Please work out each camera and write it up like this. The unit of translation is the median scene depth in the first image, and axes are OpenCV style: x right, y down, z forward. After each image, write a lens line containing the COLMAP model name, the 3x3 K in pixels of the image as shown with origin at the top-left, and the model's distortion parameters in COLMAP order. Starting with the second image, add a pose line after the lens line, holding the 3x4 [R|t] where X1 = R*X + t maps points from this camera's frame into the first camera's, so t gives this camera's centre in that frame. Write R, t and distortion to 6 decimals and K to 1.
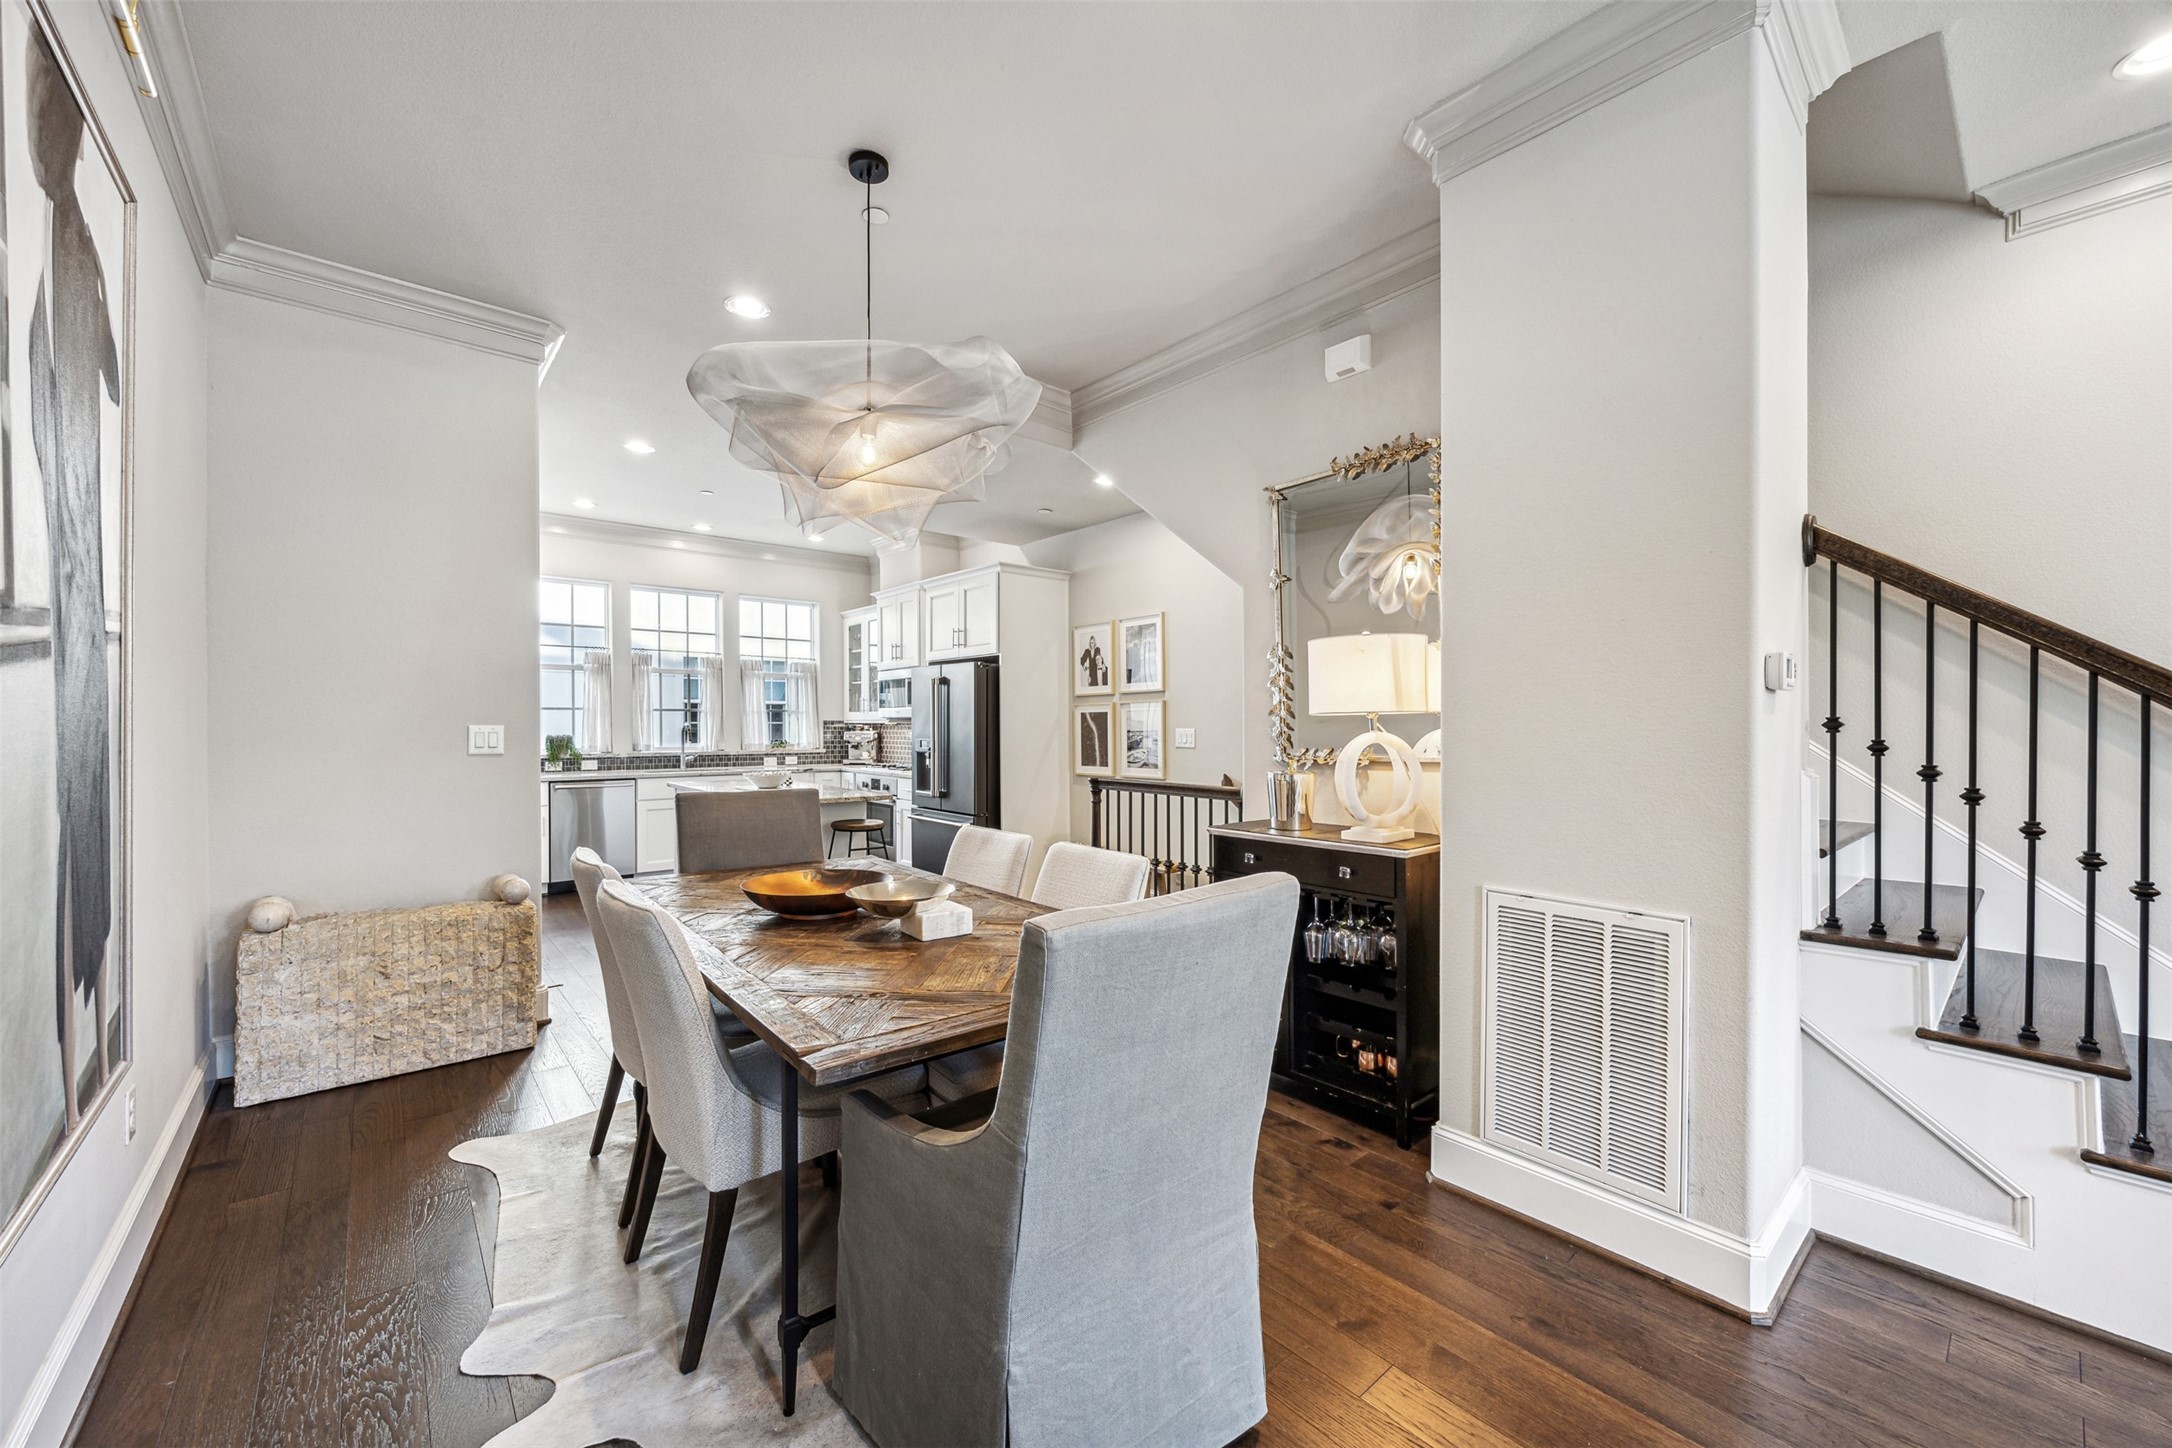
lens RADIAL K [[835.0, 0, 1087.4], [0, 835.0, 721.0], [0, 0, 1]] dist [-0.002327, -0.000044]
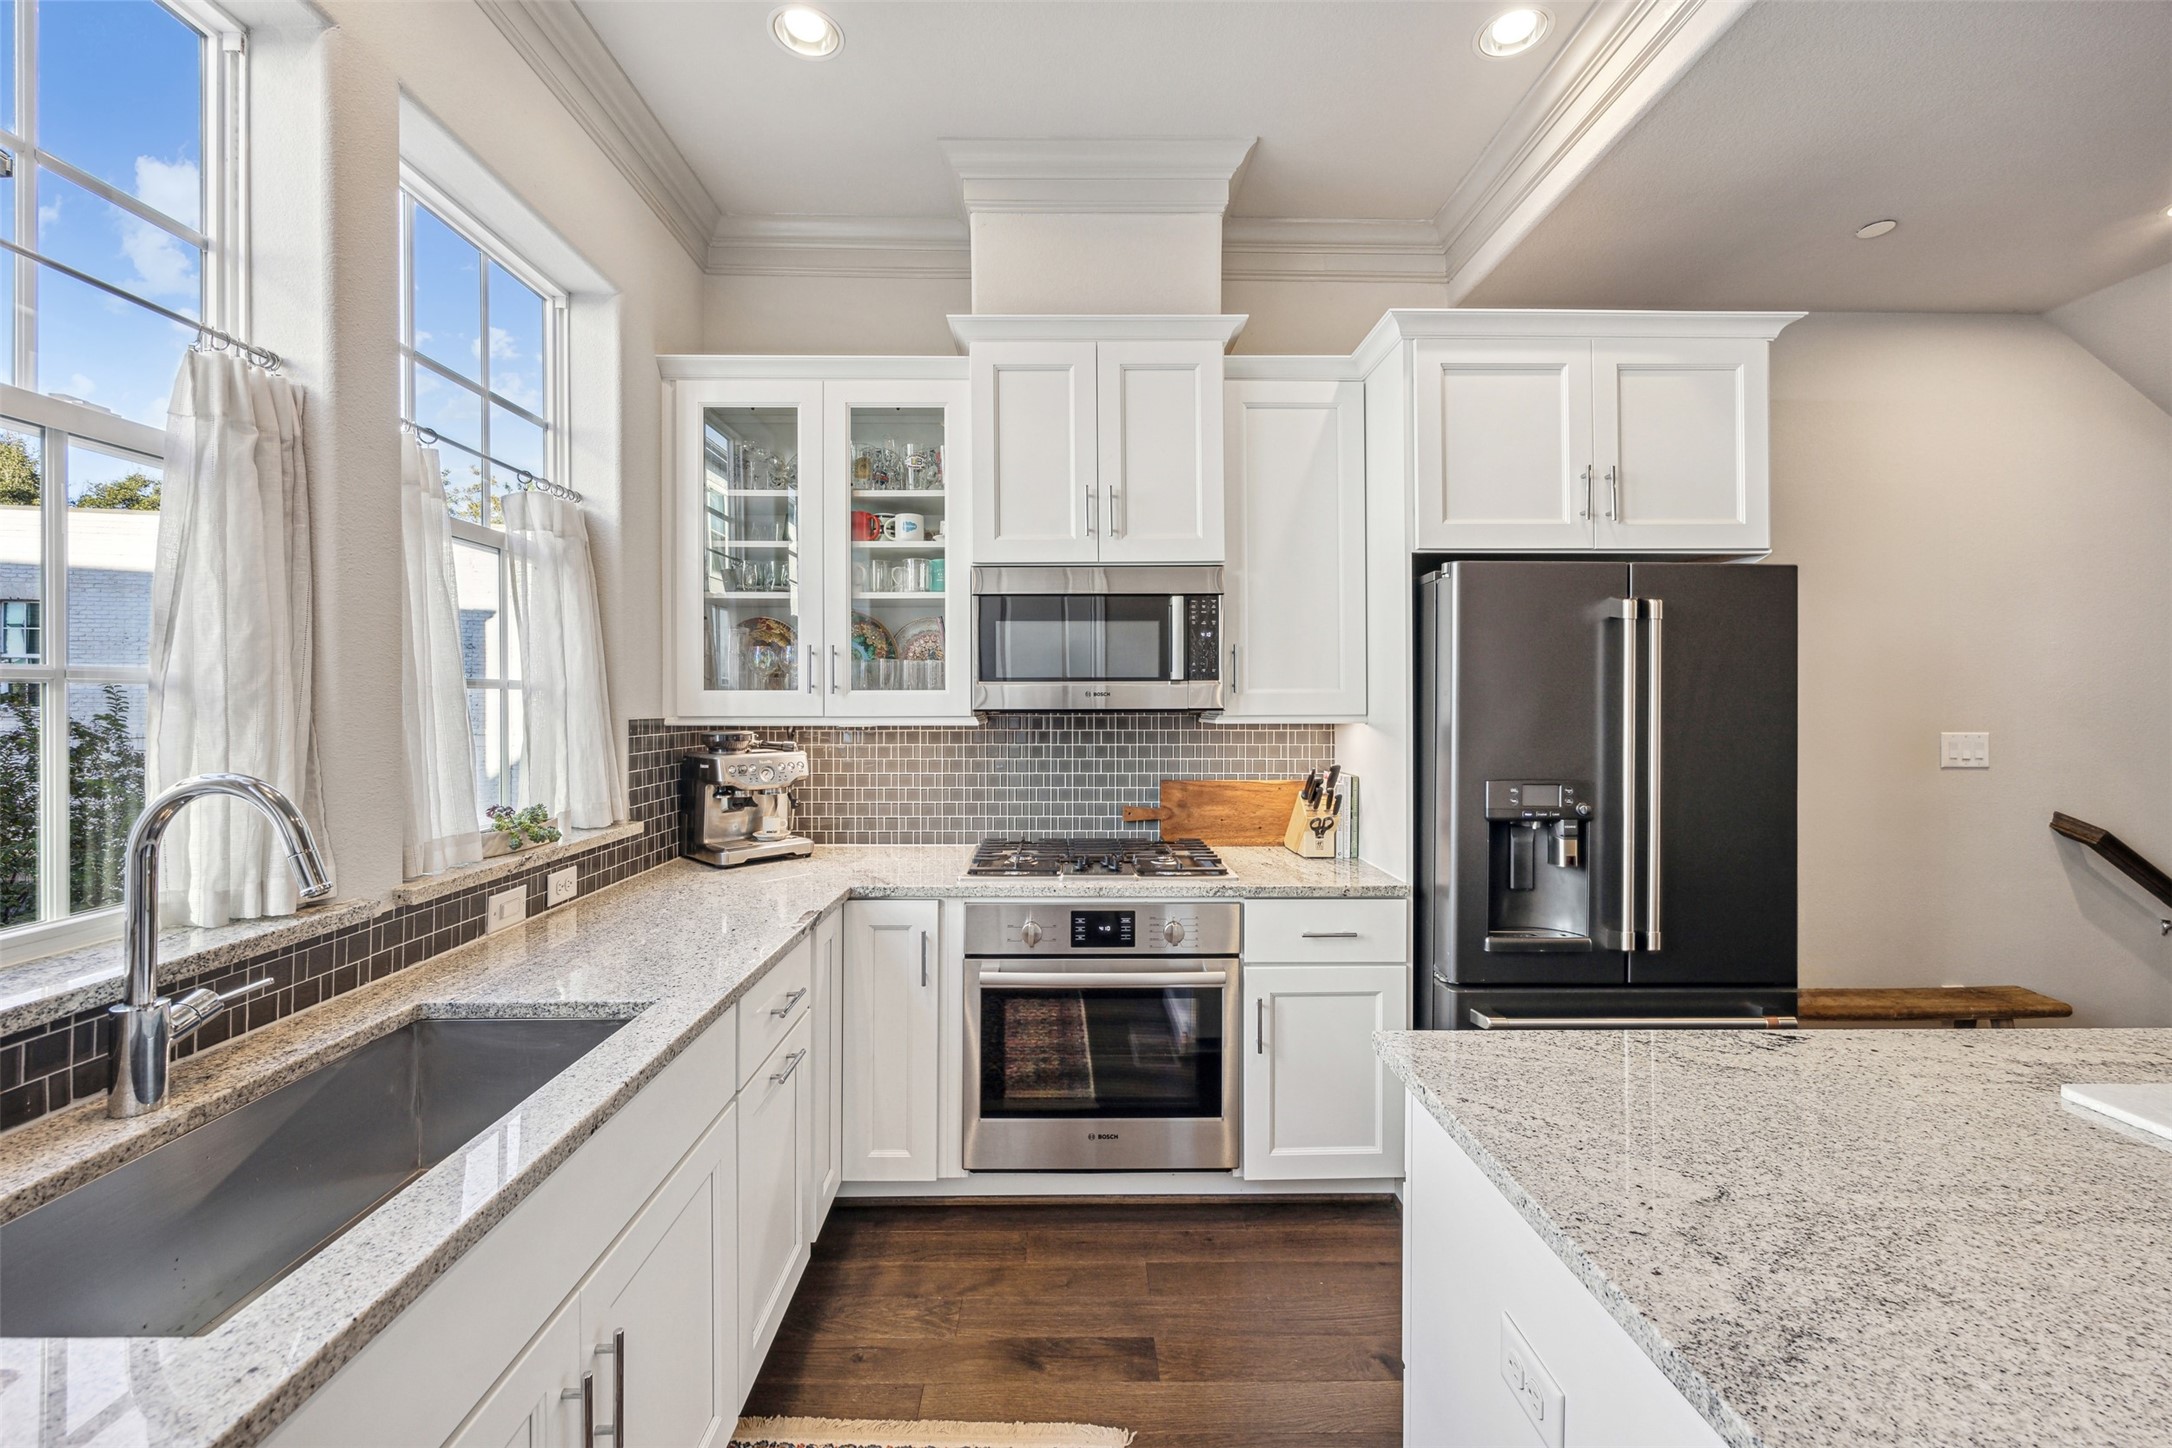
lens RADIAL K [[845.6, 0, 1072.5], [0, 845.6, 700.8], [0, 0, 1]] dist [0.001162, 0.000110]
pose [[0.643633, -0.004720, 0.765320, -0.488788], [-0.000763, 0.999977, 0.006810, -0.010514], [-0.765334, -0.004967, 0.643614, 0.786374]]
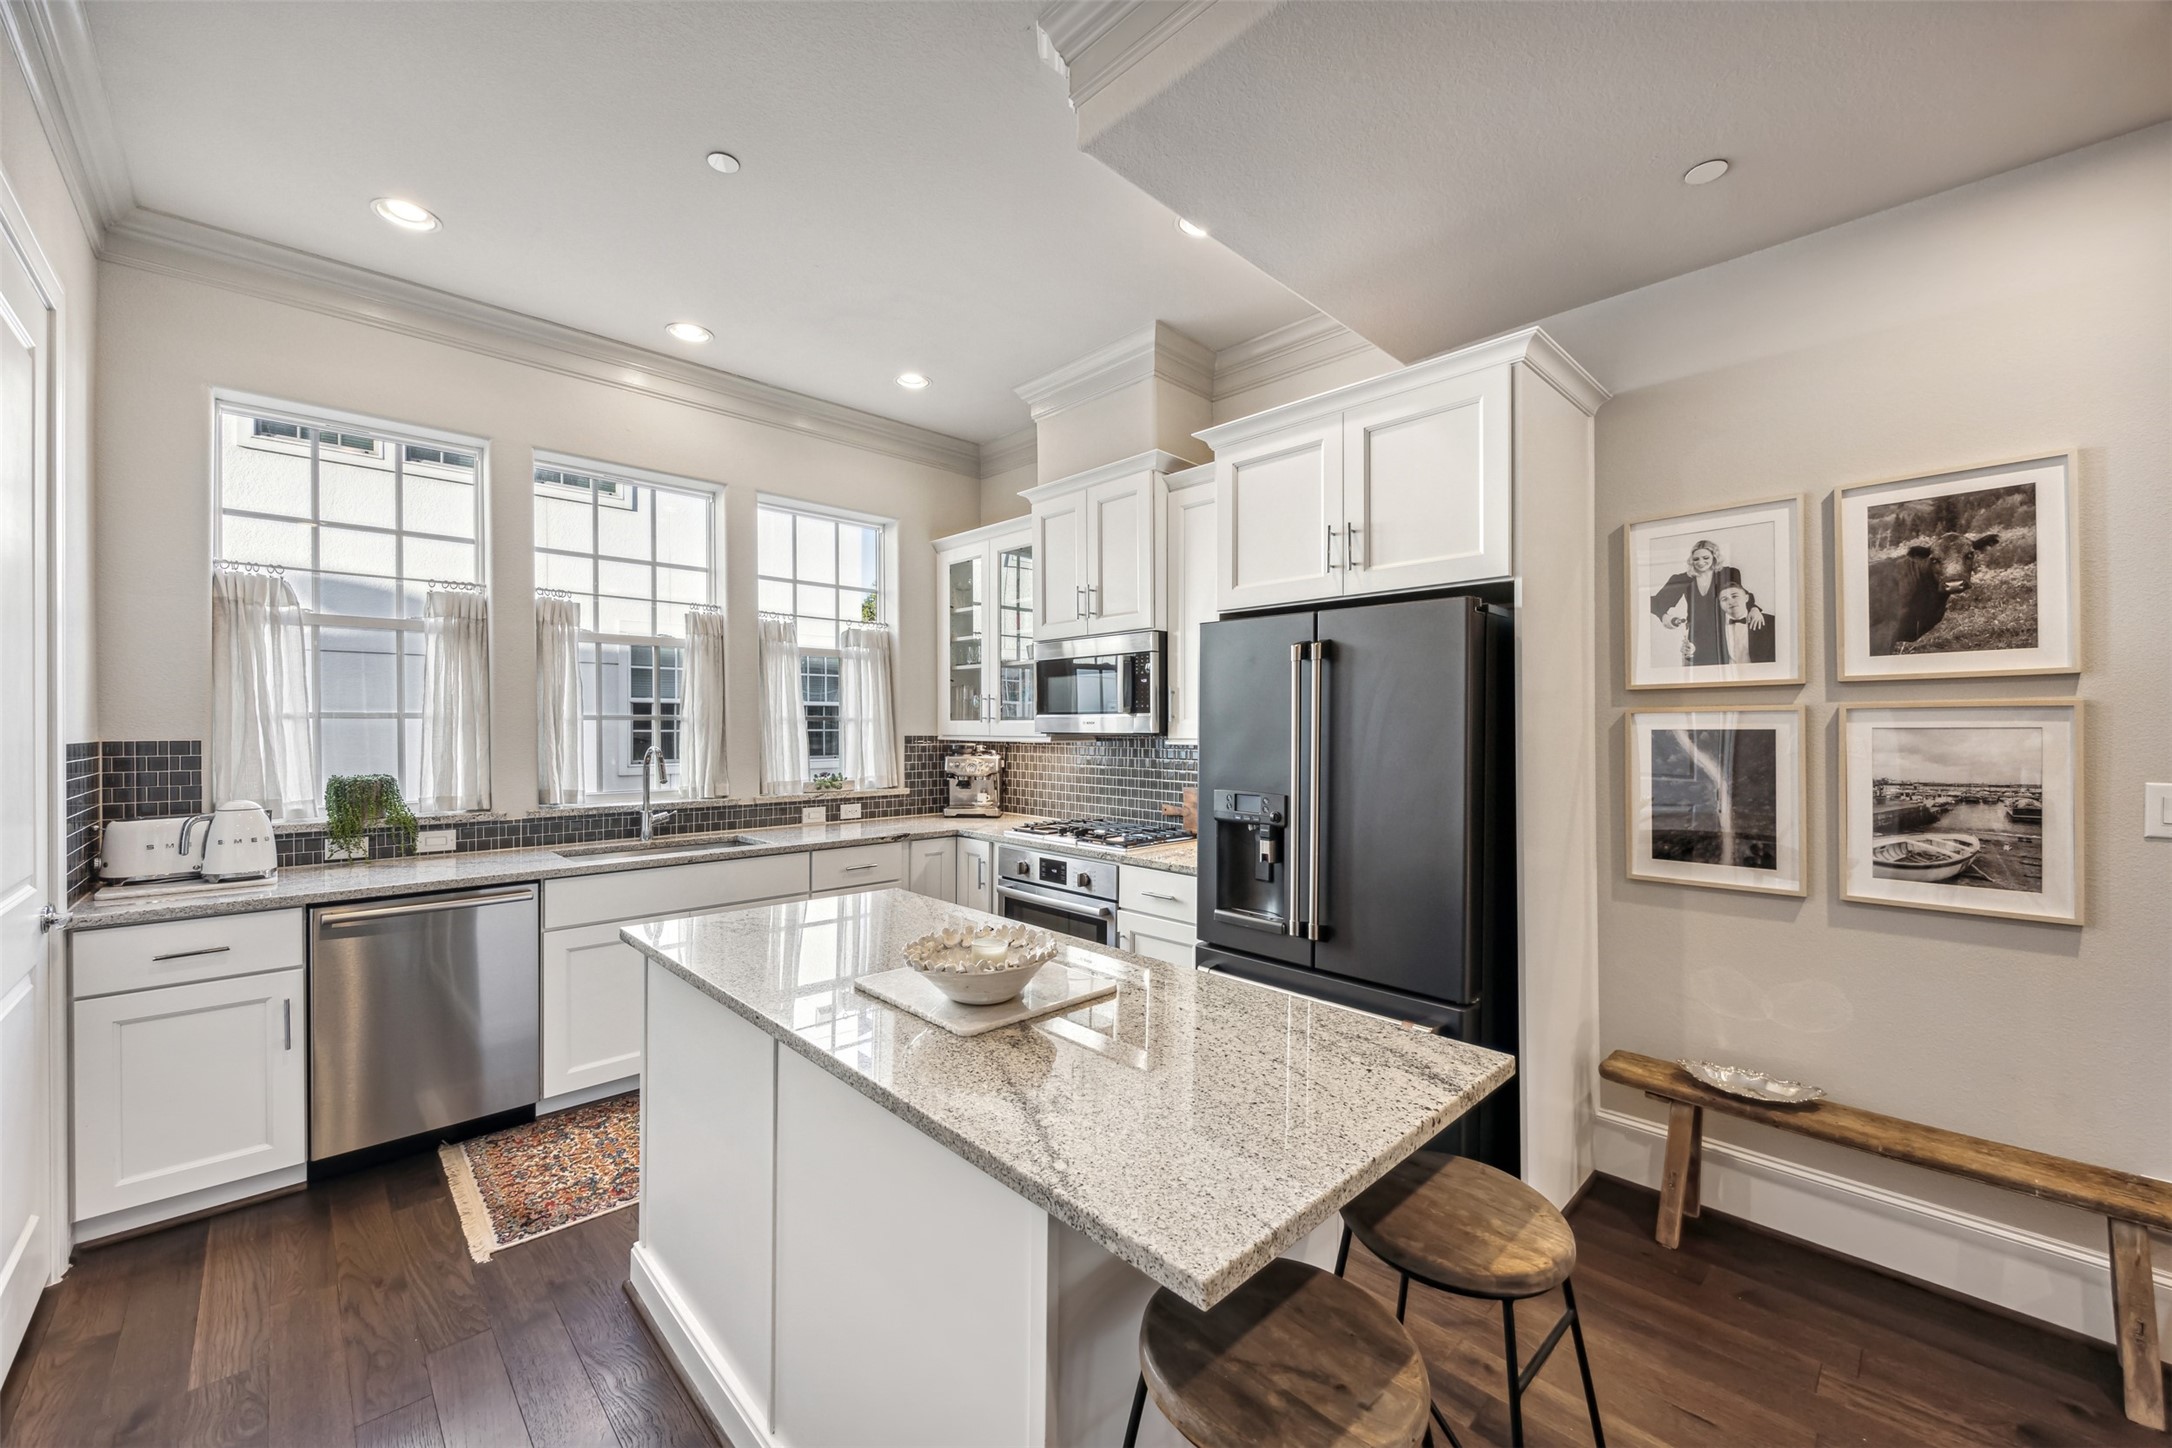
lens RADIAL K [[845.7, 0, 1086.0], [0, 845.7, 724.0], [0, 0, 1]] dist [0.000143, 0.000018]
pose [[0.998286, 0.001122, 0.058509, -0.257546], [-0.001227, 0.999998, 0.001768, -0.010772], [-0.058507, -0.001836, 0.998285, 0.492771]]
